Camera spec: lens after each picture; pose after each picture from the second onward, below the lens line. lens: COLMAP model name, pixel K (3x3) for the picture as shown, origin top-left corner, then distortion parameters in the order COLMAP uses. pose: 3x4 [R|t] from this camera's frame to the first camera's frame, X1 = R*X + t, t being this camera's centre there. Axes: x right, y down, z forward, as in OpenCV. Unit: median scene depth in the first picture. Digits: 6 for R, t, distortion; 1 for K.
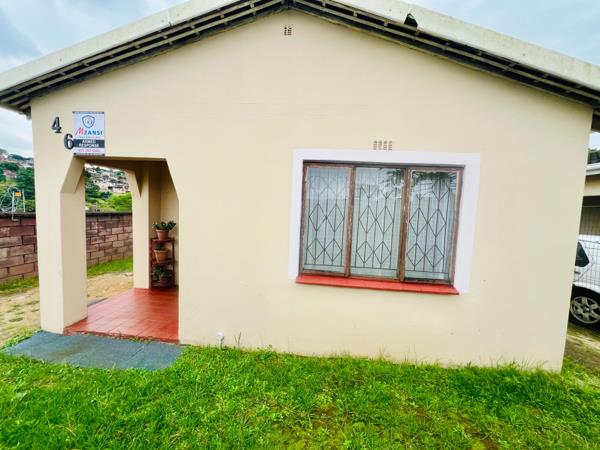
lens RADIAL K [[240.6, 0, 299.8], [0, 240.6, 225.4], [0, 0, 1]] dist [-0.002235, 0.000518]
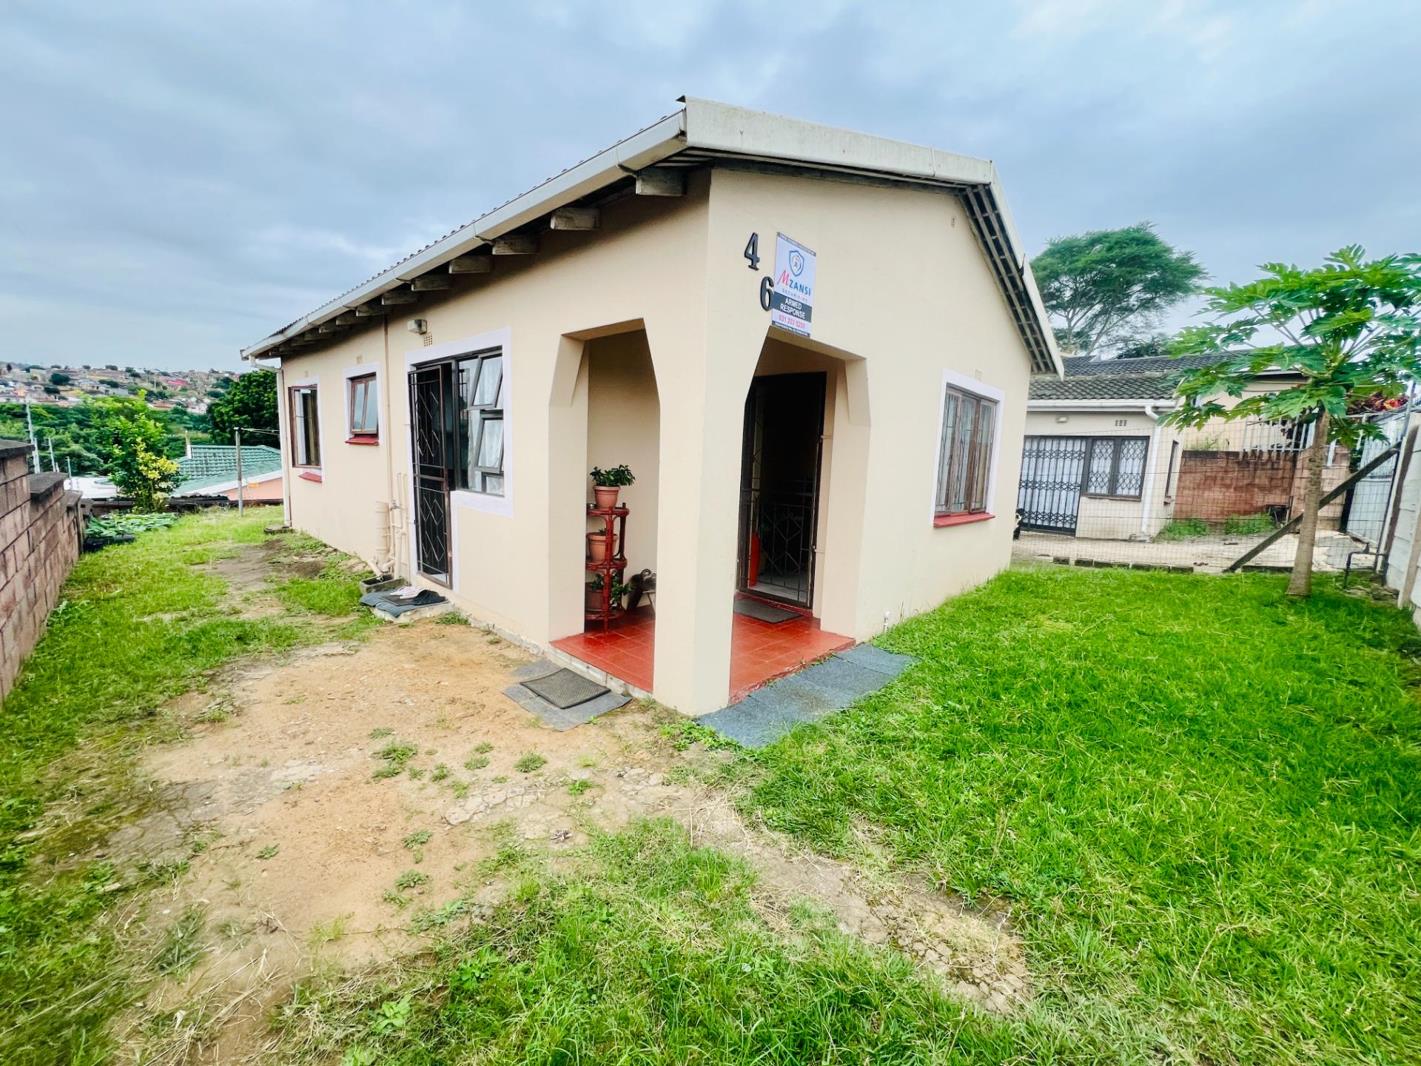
lens RADIAL K [[569.8, 0, 705.7], [0, 569.8, 529.9], [0, 0, 1]] dist [-0.002235, 0.000518]
pose [[0.602917, -0.122264, 0.788380, -1.987763], [0.043366, 0.991749, 0.120638, -0.029007], [-0.796625, -0.038546, 0.603244, 0.405332]]
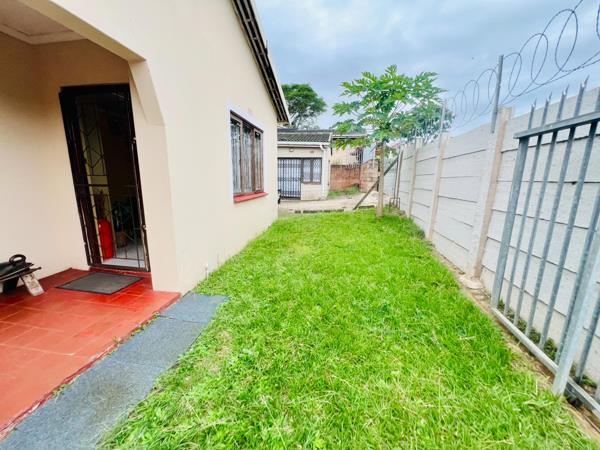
lens RADIAL K [[240.6, 0, 299.1], [0, 240.6, 224.3], [0, 0, 1]] dist [-0.002235, 0.000518]
pose [[0.057520, -0.238571, 0.969420, -1.296956], [0.059419, 0.970125, 0.235219, 0.052761], [-0.996575, 0.044072, 0.069977, 0.507518]]
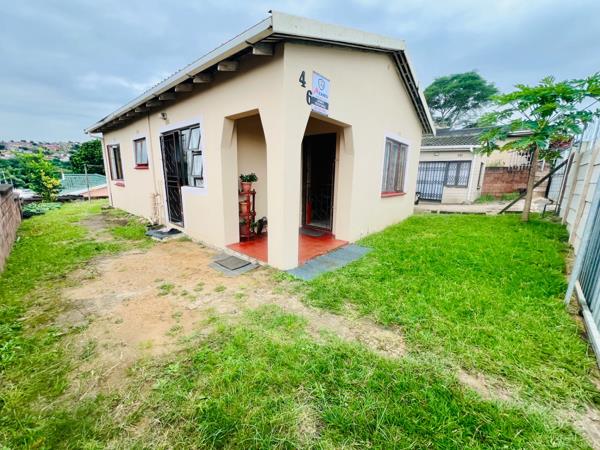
lens RADIAL K [[240.6, 0, 298.2], [0, 240.6, 224.0], [0, 0, 1]] dist [-0.002235, 0.000518]
pose [[0.574356, -0.193844, 0.795324, -2.031732], [0.064643, 0.979265, 0.191994, 0.016999], [-0.816049, -0.058861, 0.574977, 0.353469]]
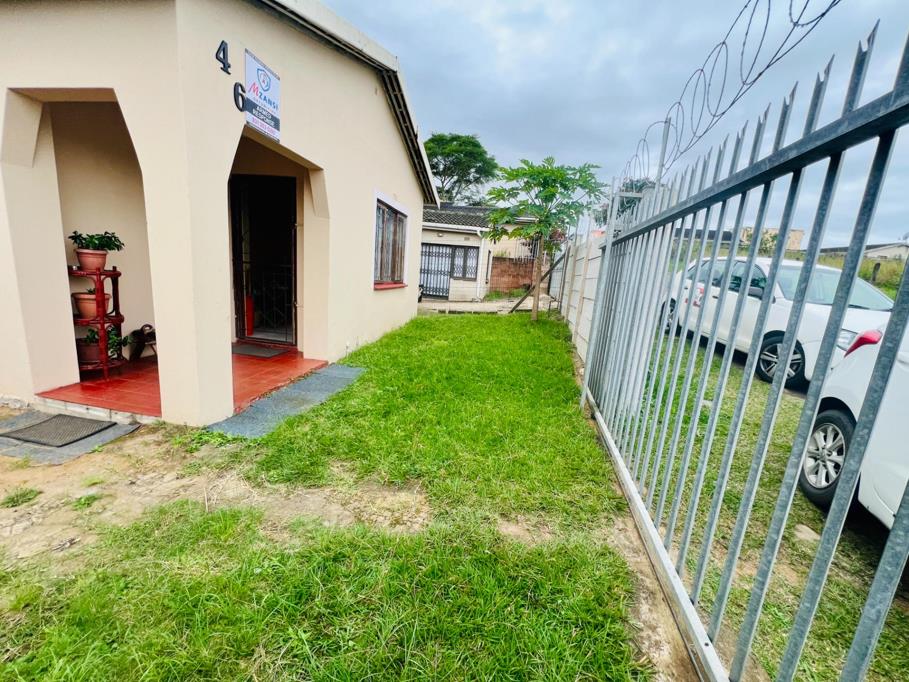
lens RADIAL K [[364.5, 0, 454.1], [0, 364.5, 339.5], [0, 0, 1]] dist [-0.002235, 0.000518]
pose [[0.058686, -0.226261, 0.972297, -1.980103], [-0.005067, 0.973896, 0.226939, 0.037702], [-0.998264, -0.018244, 0.056007, 0.397657]]
